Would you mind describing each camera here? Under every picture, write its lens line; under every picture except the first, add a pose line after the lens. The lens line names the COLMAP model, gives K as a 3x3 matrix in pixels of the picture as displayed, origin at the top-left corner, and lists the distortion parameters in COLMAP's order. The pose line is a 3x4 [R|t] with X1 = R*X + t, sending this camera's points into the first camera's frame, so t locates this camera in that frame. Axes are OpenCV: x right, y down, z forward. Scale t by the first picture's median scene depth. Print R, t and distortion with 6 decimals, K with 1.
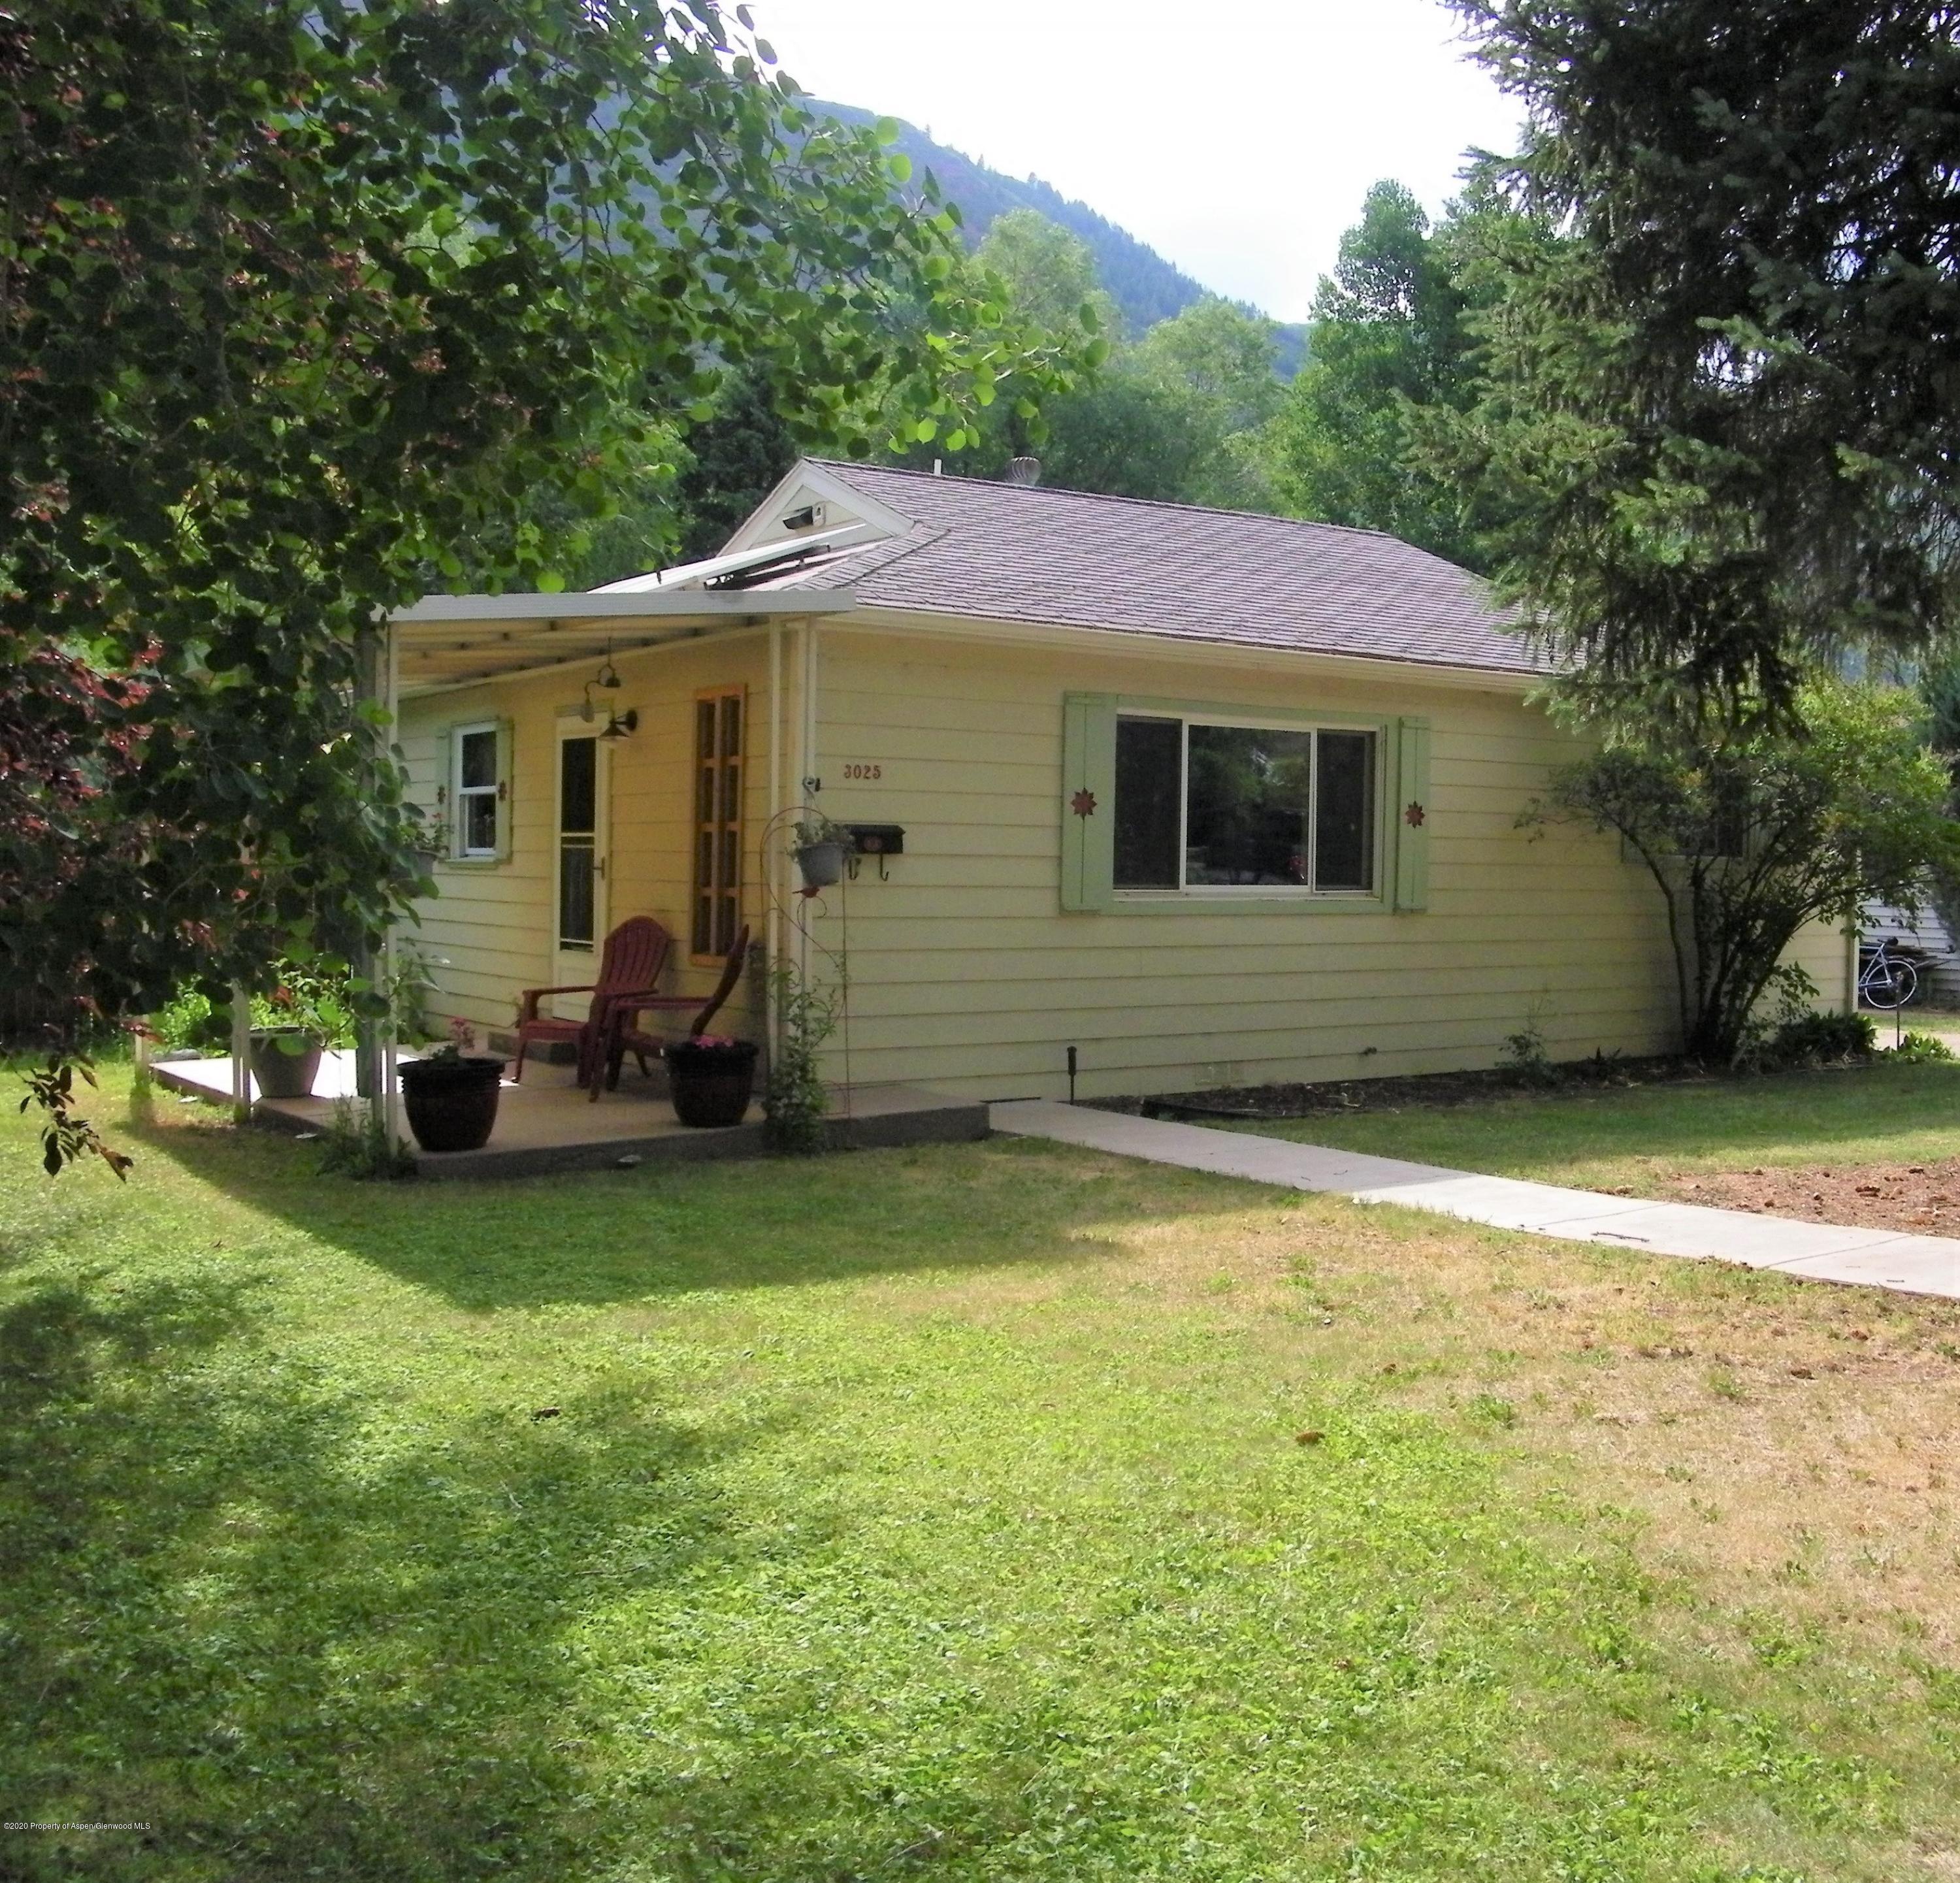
lens RADIAL K [[1970.2, 0, 980.0], [0, 1970.2, 941.5], [0, 0, 1]] dist [-0.186637, 0.001148]
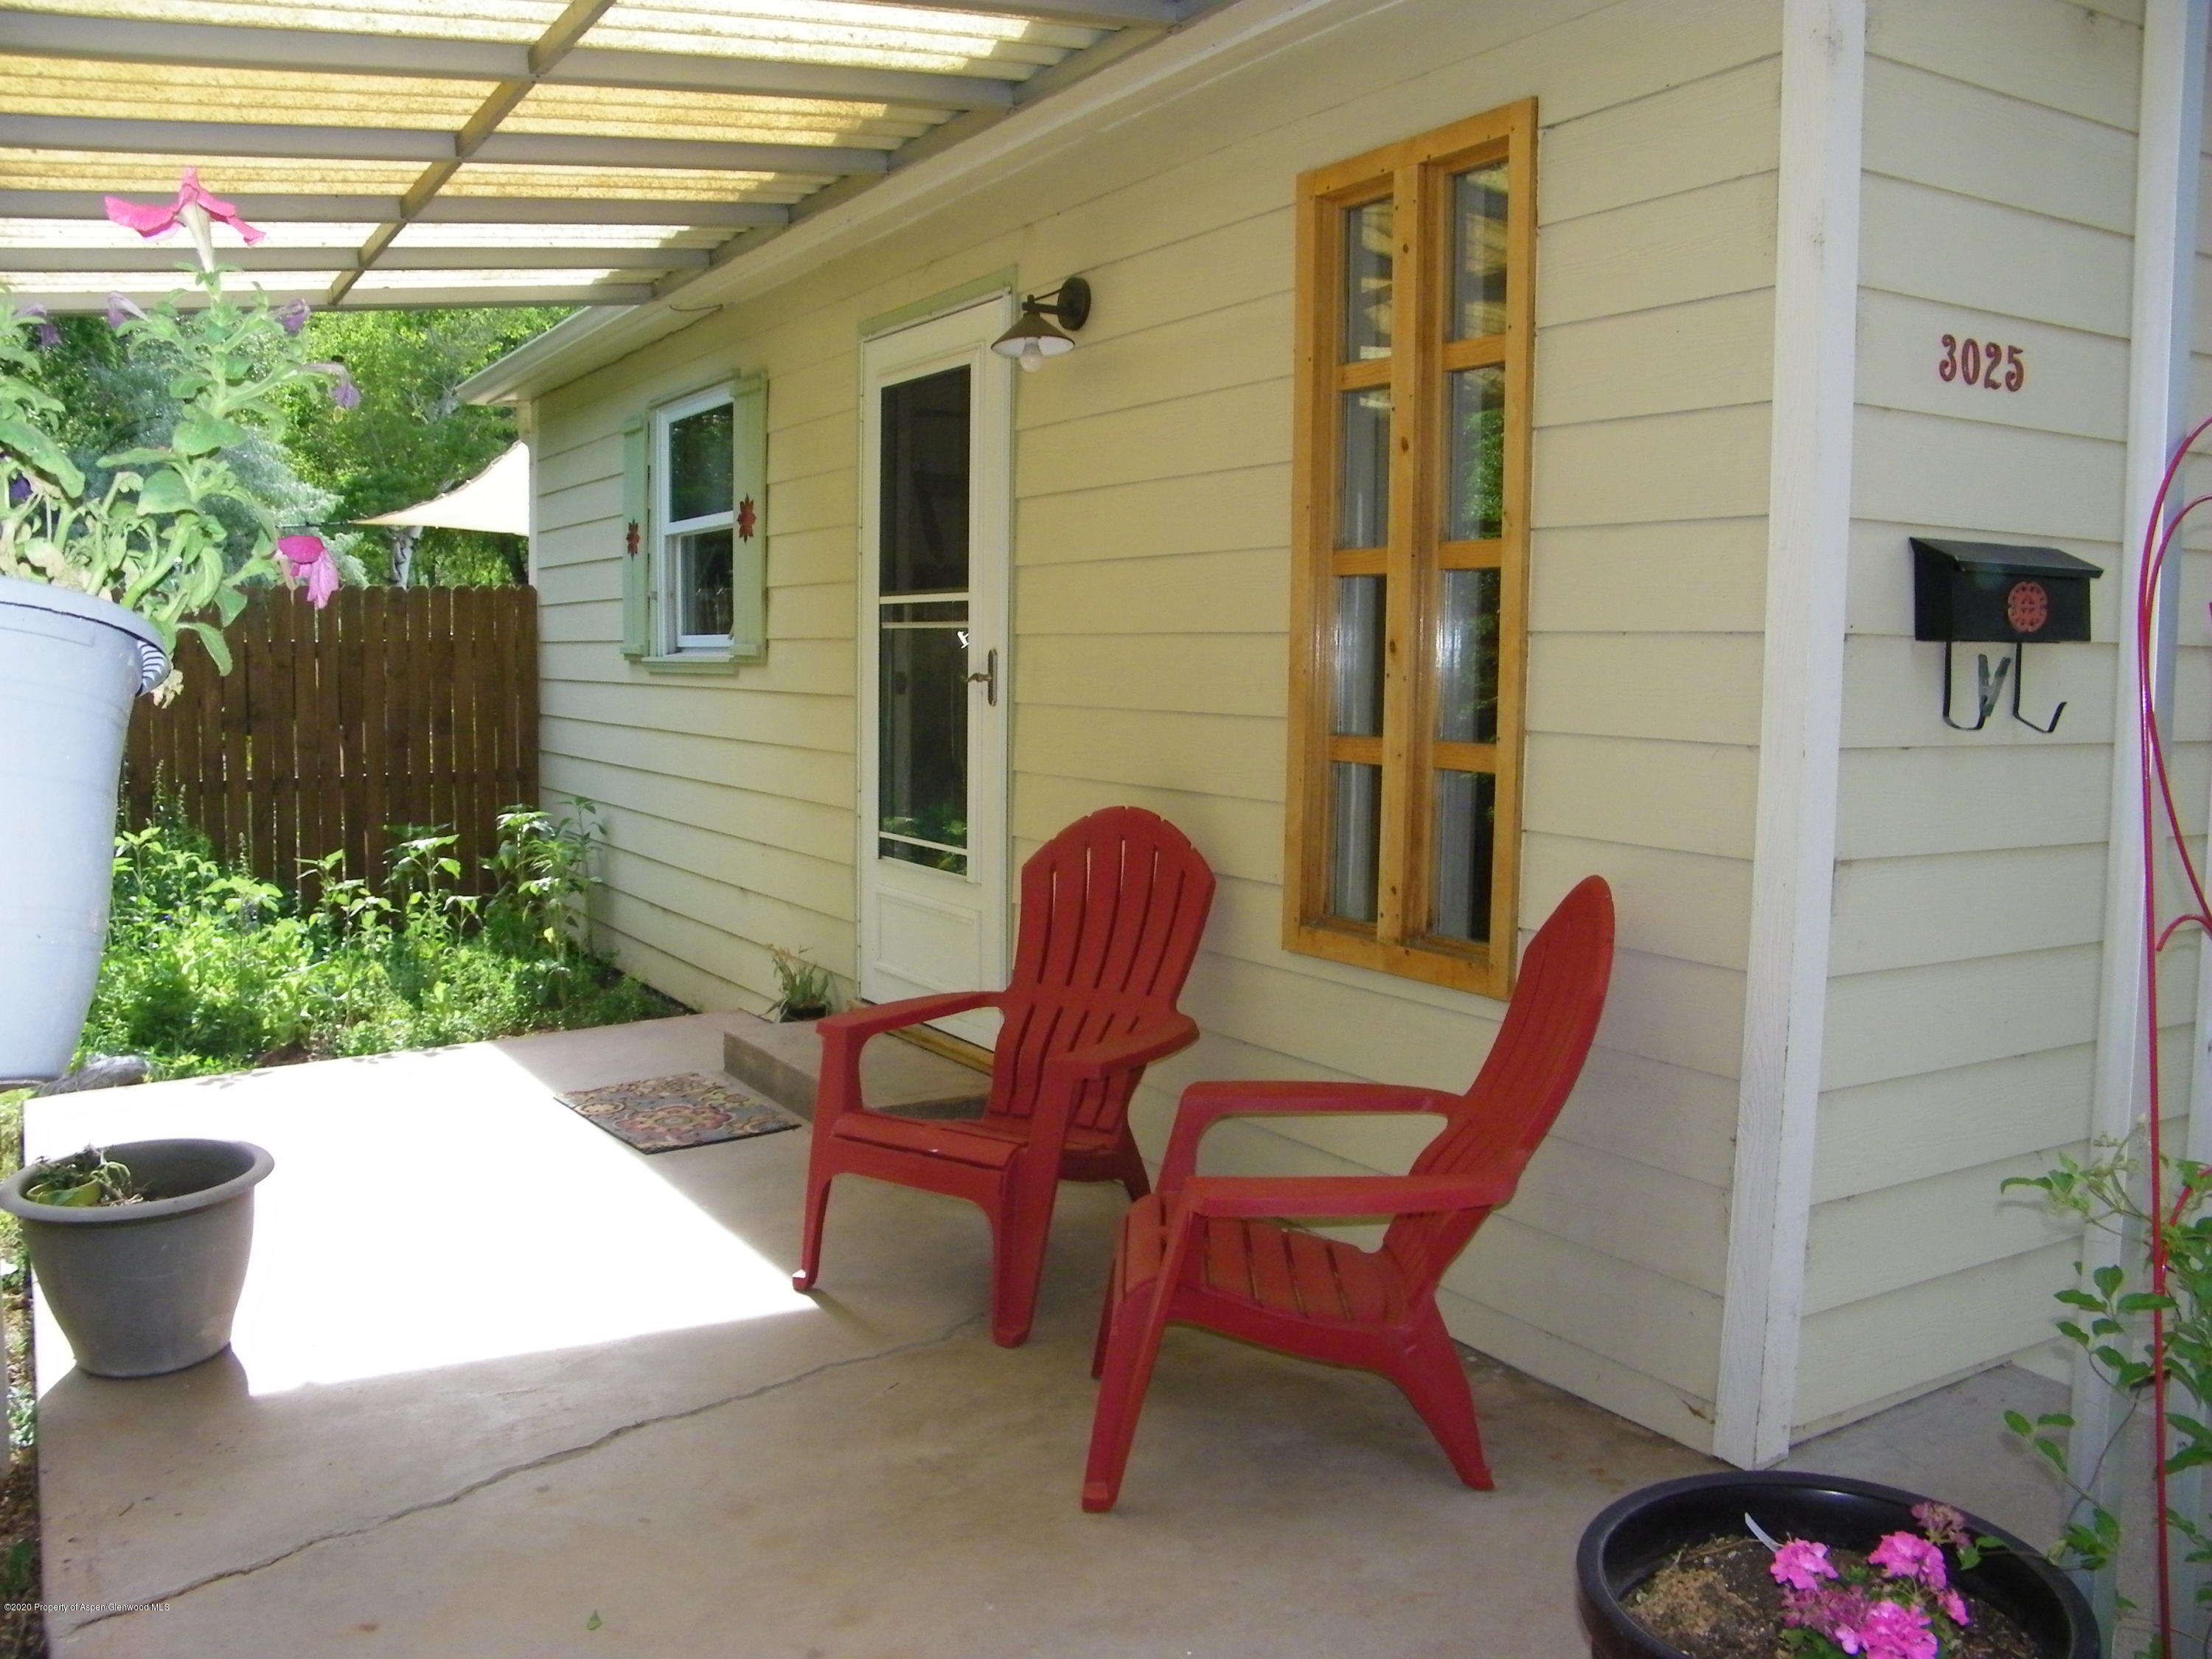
lens RADIAL K [[1857.3, 0, 1106.0], [0, 1857.3, 829.5], [0, 0, 1]] dist [-0.223198, 0.179539]
pose [[0.998848, -0.005340, -0.047684, -0.142998], [0.007959, 0.998461, 0.054890, -0.025280], [0.047317, -0.055206, 0.997353, 0.578525]]
